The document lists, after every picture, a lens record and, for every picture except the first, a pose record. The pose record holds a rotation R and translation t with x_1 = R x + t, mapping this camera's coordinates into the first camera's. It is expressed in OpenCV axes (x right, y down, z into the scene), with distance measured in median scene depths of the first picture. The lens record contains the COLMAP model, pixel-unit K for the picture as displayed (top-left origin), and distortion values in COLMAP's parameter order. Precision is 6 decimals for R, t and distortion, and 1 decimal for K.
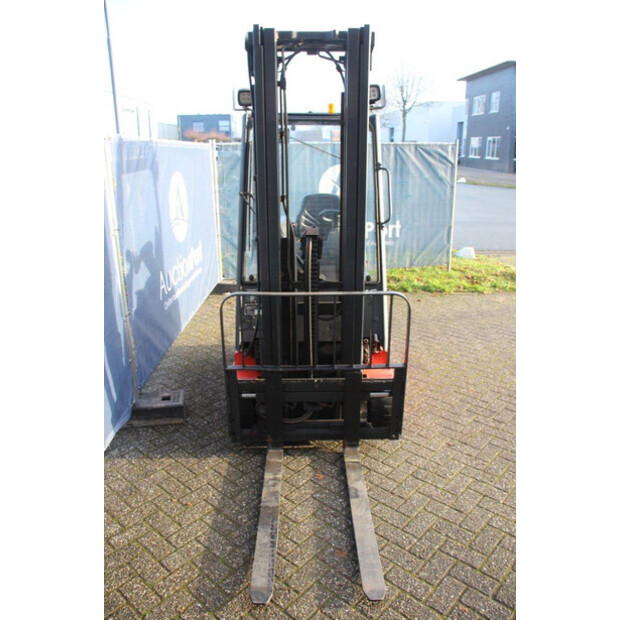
lens RADIAL K [[507.4, 0, 309.0], [0, 507.4, 307.2], [0, 0, 1]] dist [-0.141544, 0.071090]
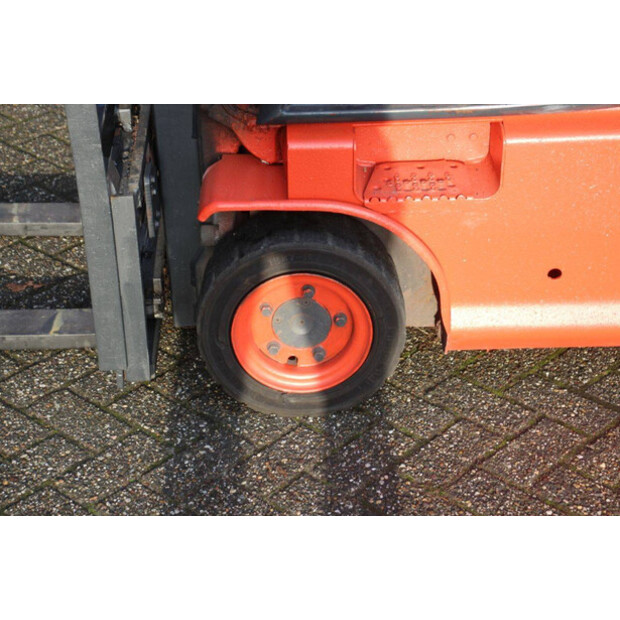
lens RADIAL K [[1459.4, 0, 310.3], [0, 1459.4, 309.5], [0, 0, 1]] dist [0.407070, 0.000000]
pose [[-0.000718, 0.524387, -0.851480, 0.908669], [-0.284651, 0.816148, 0.502868, -0.242144], [0.958631, 0.242736, 0.148681, 0.994985]]
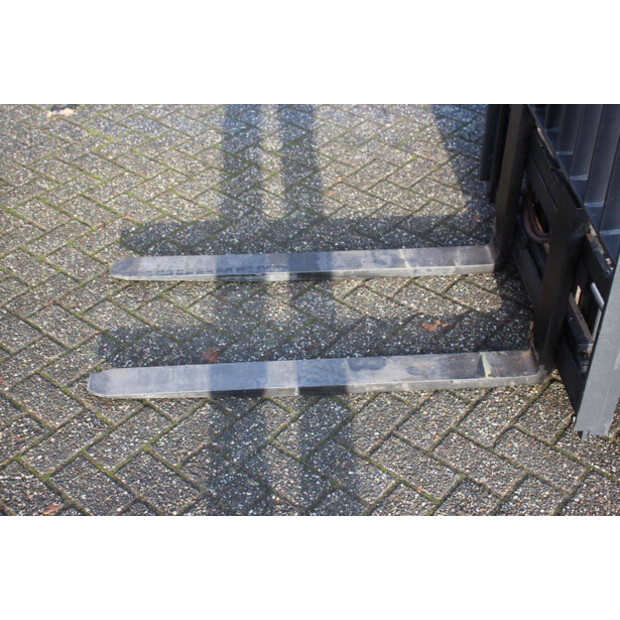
lens RADIAL K [[850.2, 0, 310.4], [0, 850.2, 310.8], [0, 0, 1]] dist [0.019160, 0.000000]
pose [[0.028704, 0.650082, -0.759322, 0.599859], [-0.277829, 0.734892, 0.618664, -0.138769], [0.960202, 0.193203, 0.201705, 0.684067]]
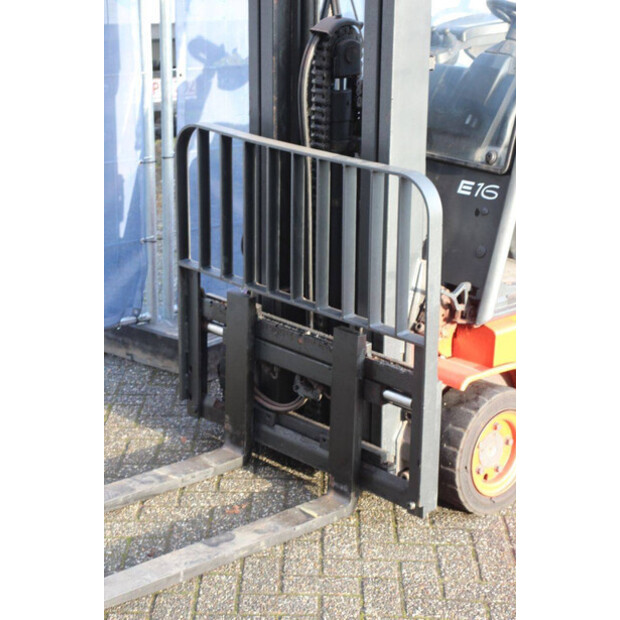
lens RADIAL K [[1459.4, 0, 311.4], [0, 1459.4, 308.9], [0, 0, 1]] dist [0.407070, 0.000000]
pose [[0.668778, 0.236150, -0.704960, 1.012378], [-0.247821, 0.964793, 0.088088, -0.004310], [0.700943, 0.115792, 0.703755, -0.006123]]
